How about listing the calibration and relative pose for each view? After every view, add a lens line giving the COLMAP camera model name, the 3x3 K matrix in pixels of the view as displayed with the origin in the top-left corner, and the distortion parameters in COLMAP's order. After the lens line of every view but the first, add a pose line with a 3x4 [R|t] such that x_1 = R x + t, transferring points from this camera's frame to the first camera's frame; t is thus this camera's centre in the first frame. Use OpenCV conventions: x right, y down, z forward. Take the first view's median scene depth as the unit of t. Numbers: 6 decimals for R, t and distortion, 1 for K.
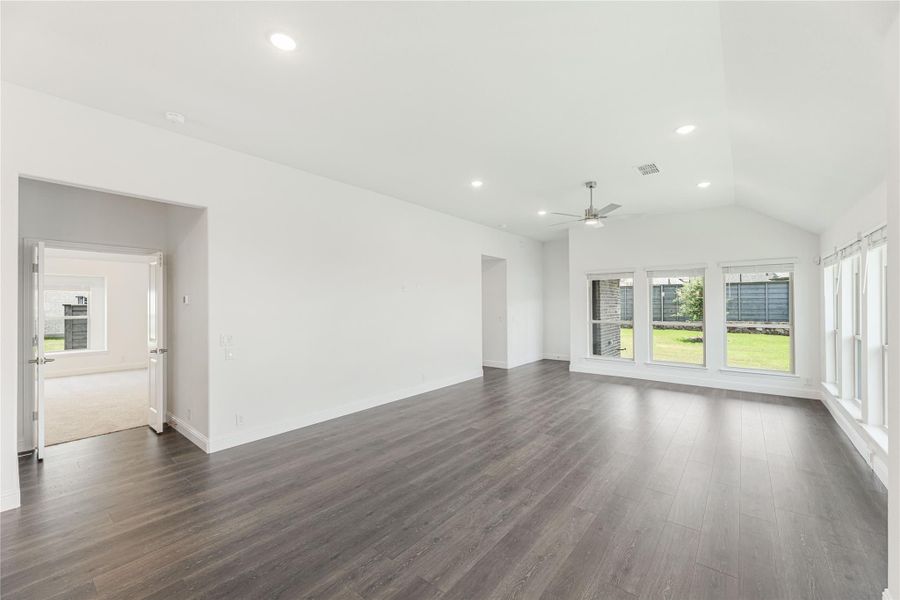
lens RADIAL K [[361.3, 0, 447.1], [0, 361.3, 301.9], [0, 0, 1]] dist [0.003553, -0.000015]
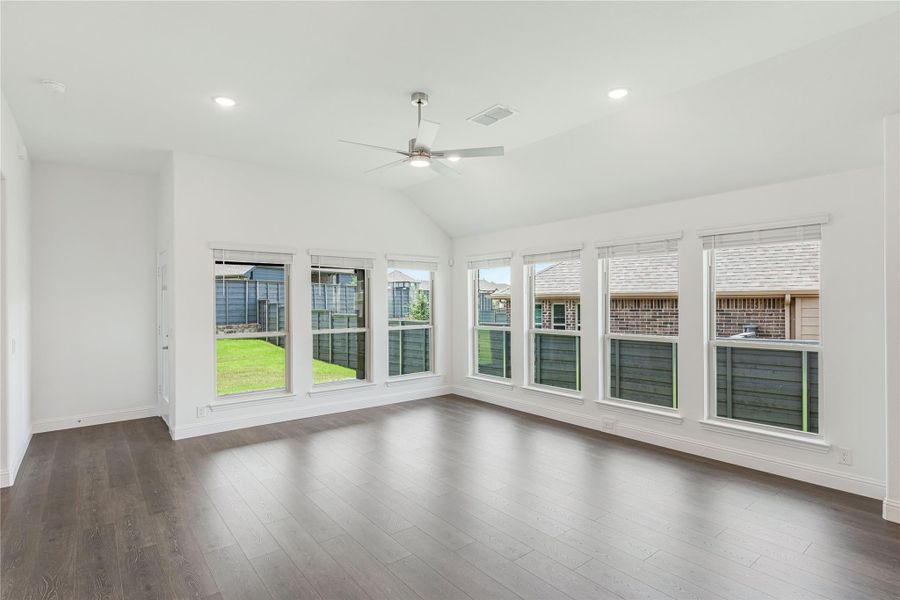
lens RADIAL K [[454.9, 0, 448.0], [0, 454.9, 298.2], [0, 0, 1]] dist [-0.000660, 0.000341]
pose [[0.207655, 0.009403, 0.978157, -0.213645], [0.002719, 0.999944, -0.010190, 0.004406], [-0.978198, 0.004776, 0.207618, 0.568219]]
